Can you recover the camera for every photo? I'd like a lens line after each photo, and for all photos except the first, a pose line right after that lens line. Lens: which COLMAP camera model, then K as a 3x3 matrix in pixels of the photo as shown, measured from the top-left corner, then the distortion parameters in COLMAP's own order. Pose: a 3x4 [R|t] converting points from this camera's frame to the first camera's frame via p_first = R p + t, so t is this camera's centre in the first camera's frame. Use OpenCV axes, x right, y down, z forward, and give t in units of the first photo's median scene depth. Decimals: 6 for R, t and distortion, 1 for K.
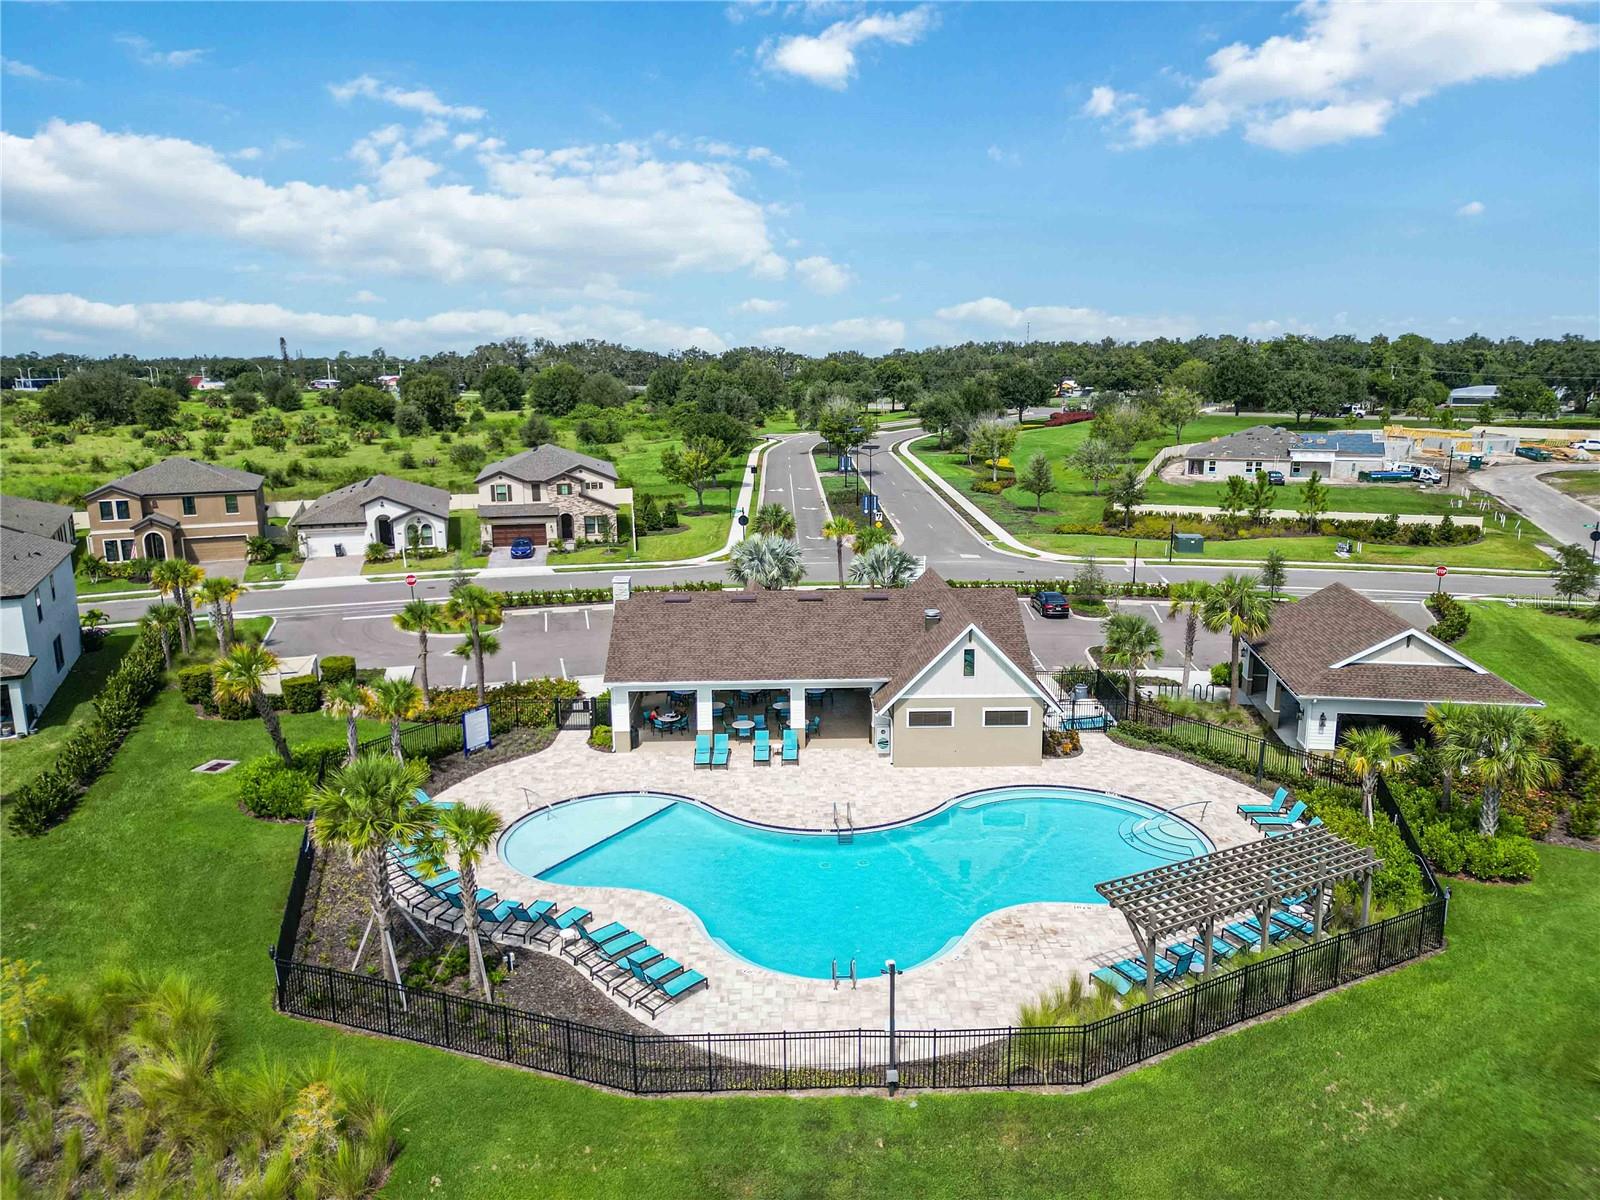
lens RADIAL K [[1103.4, 0, 800.0], [0, 1103.4, 600.0], [0, 0, 1]] dist [0.091551, -0.106409]
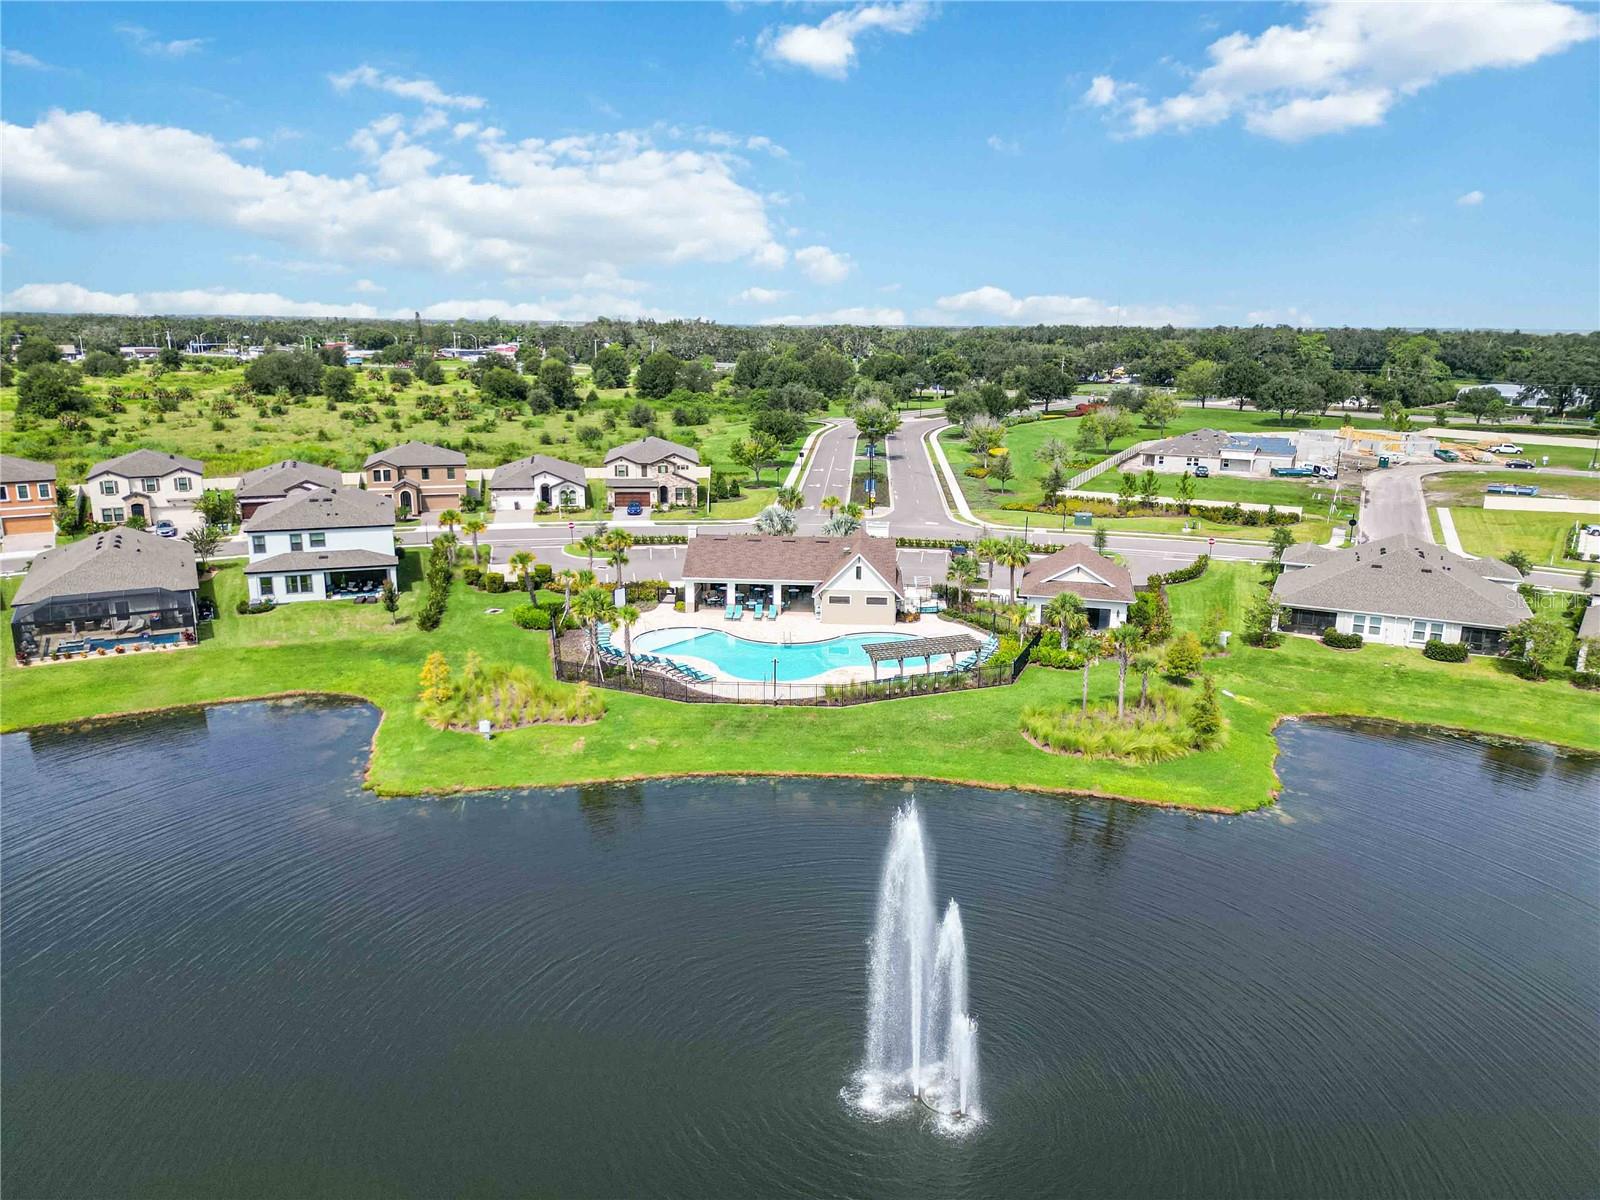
lens RADIAL K [[1103.4, 0, 800.0], [0, 1103.4, 600.0], [0, 0, 1]] dist [0.091551, -0.106409]
pose [[0.996249, 0.038096, -0.077691, 0.156316], [-0.035592, 0.998809, 0.033368, 0.032215], [0.078870, -0.030478, 0.996419, -0.793027]]
